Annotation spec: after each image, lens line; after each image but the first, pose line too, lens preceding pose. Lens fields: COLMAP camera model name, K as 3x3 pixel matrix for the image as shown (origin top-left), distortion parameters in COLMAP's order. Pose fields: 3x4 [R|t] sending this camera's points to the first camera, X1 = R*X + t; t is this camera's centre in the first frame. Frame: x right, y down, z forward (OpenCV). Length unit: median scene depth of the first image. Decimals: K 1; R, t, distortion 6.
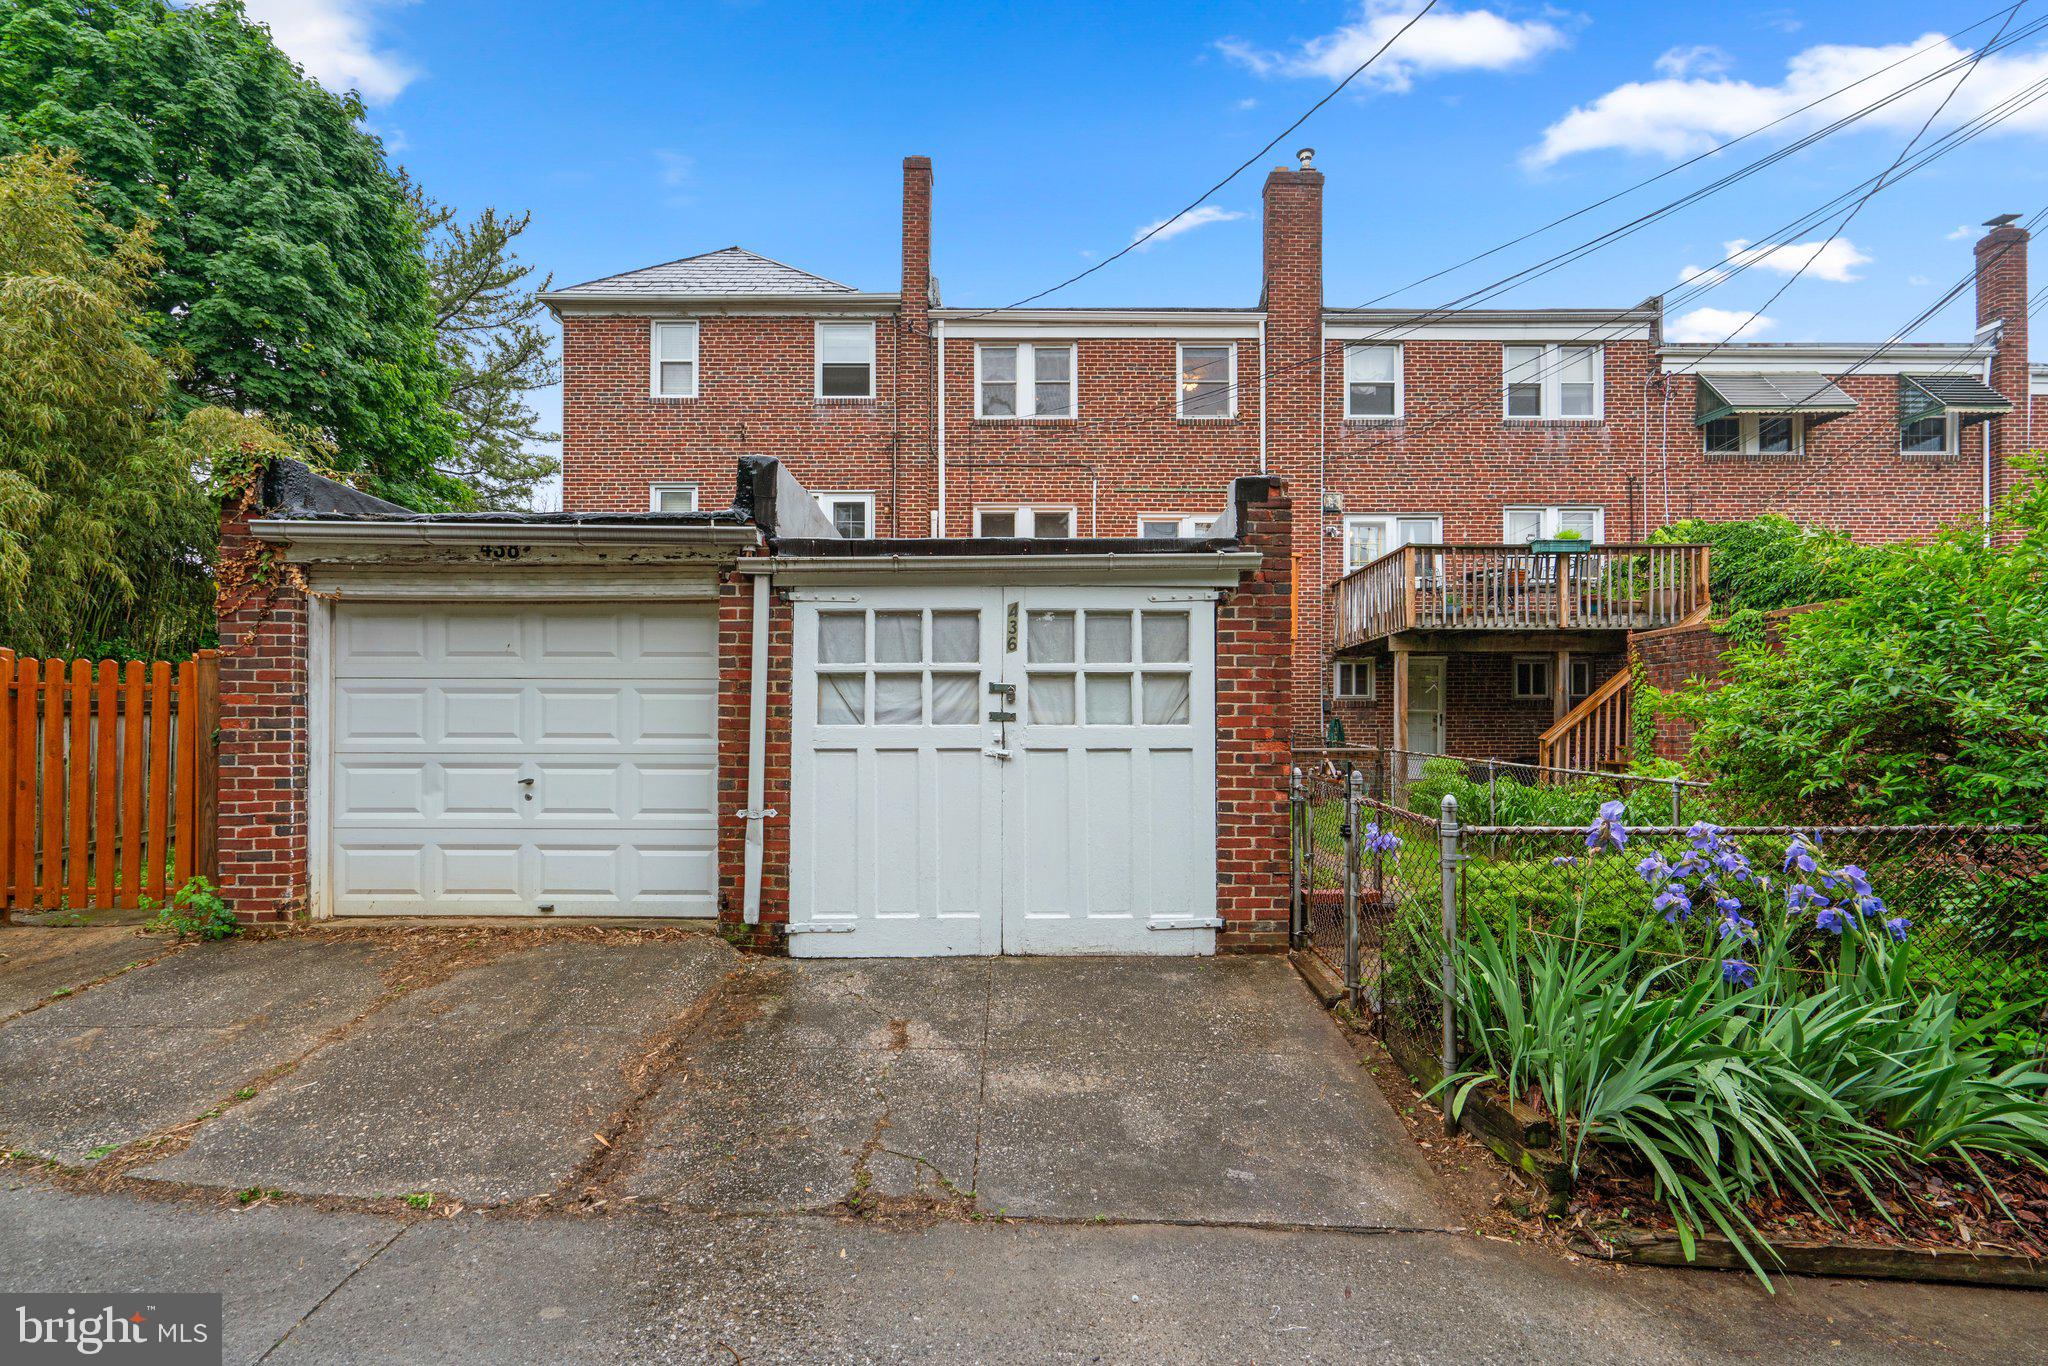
lens RADIAL K [[932.8, 0, 1040.3], [0, 932.8, 743.4], [0, 0, 1]] dist [-0.006355, 0.002964]
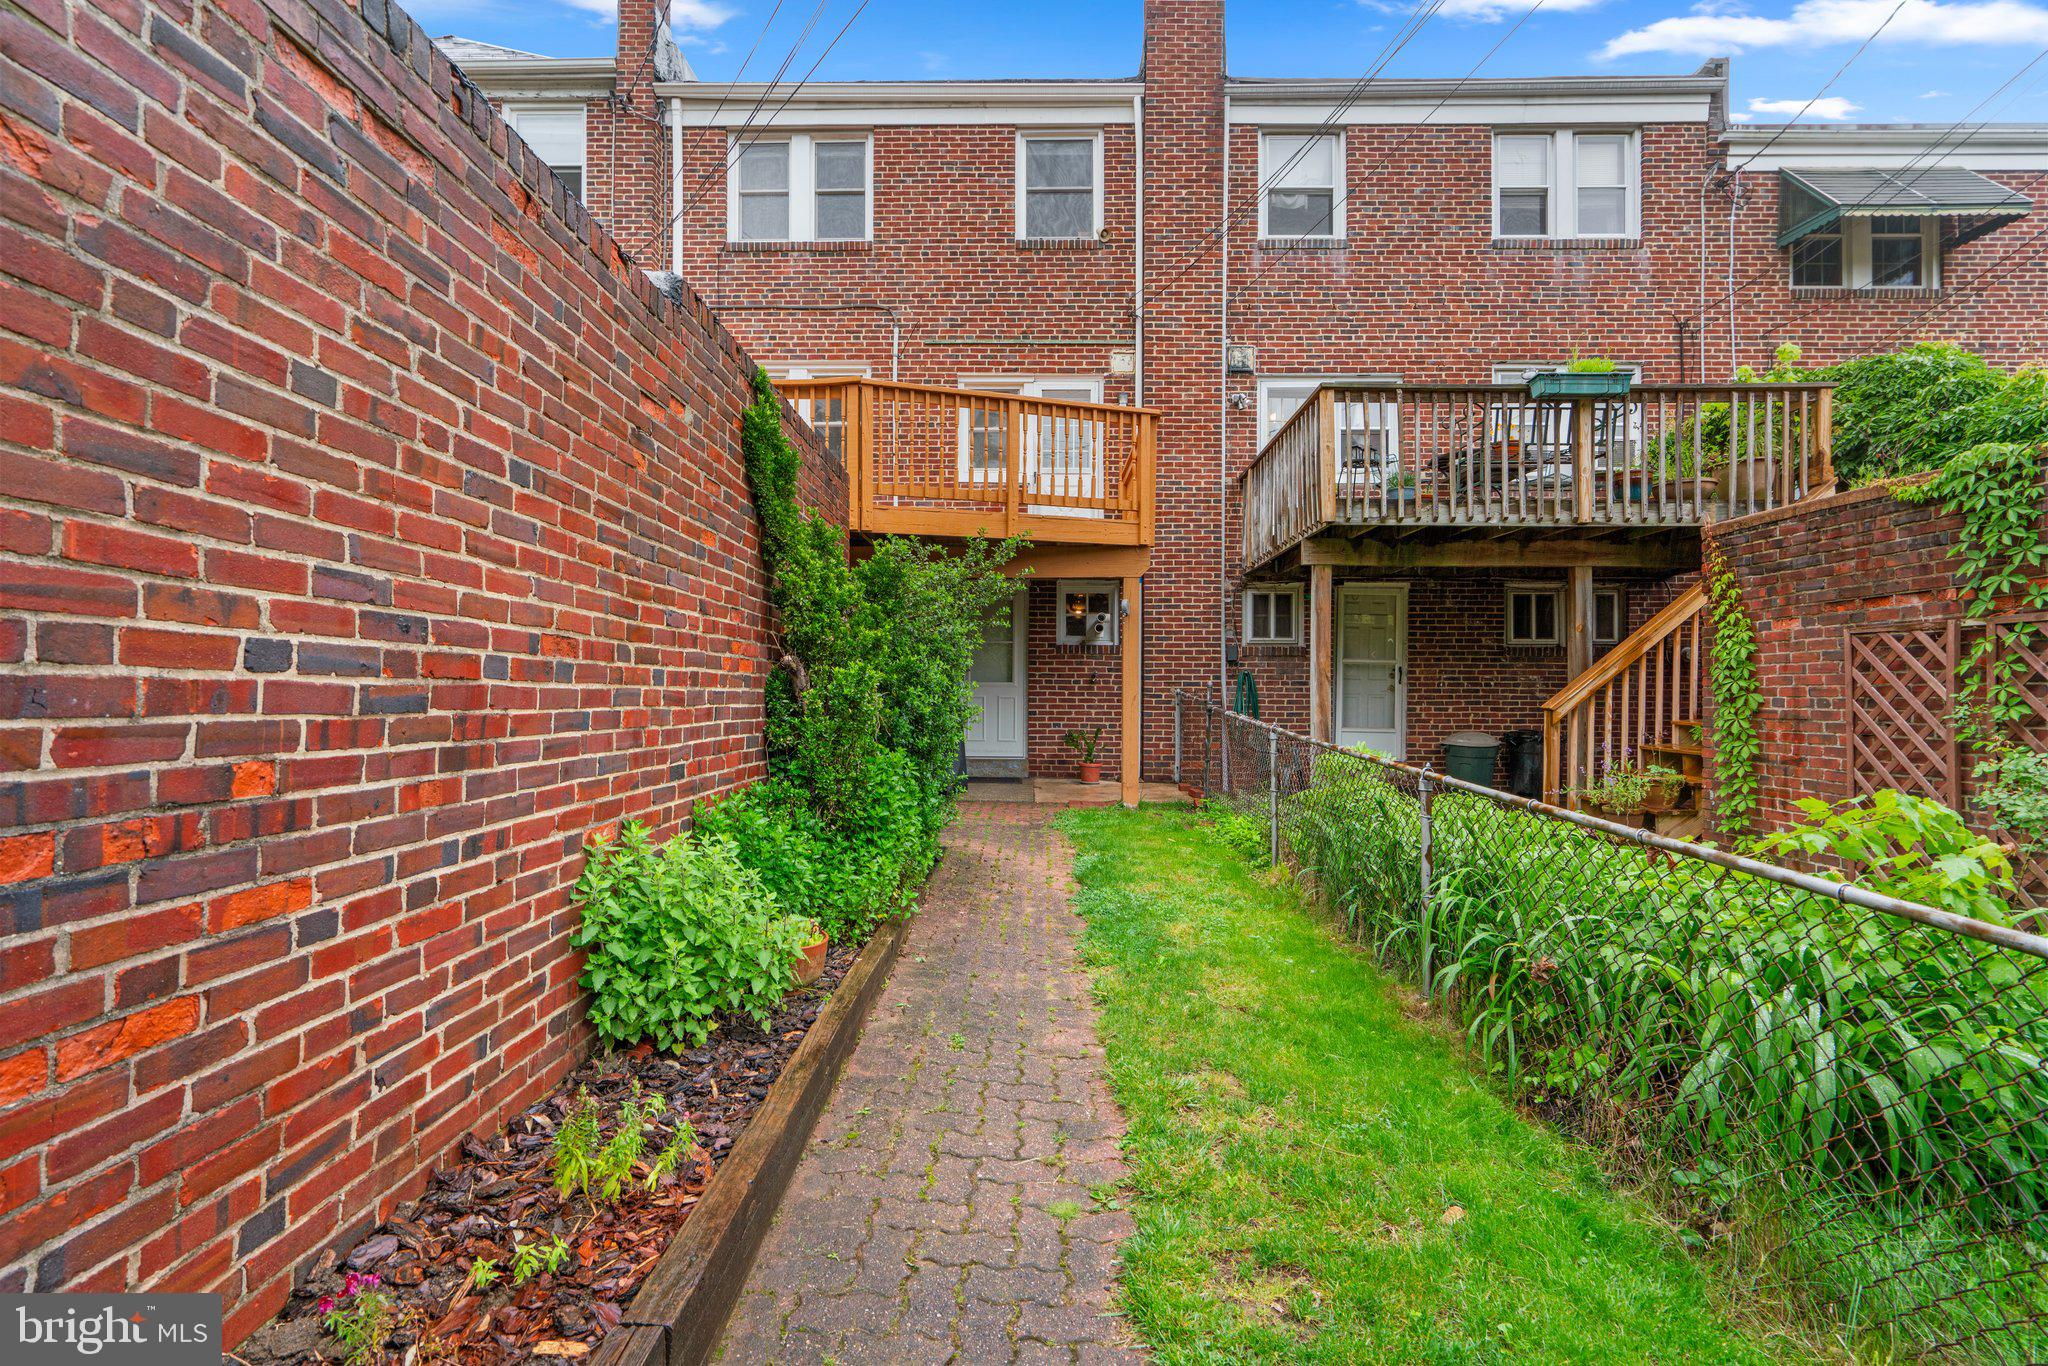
lens RADIAL K [[932.8, 0, 1017.3], [0, 932.8, 685.4], [0, 0, 1]] dist [-0.006355, 0.002964]
pose [[0.999599, 0.006122, -0.027636, 0.171783], [-0.006436, 0.999916, -0.011289, -0.008484], [0.027564, 0.011463, 0.999554, 0.314373]]
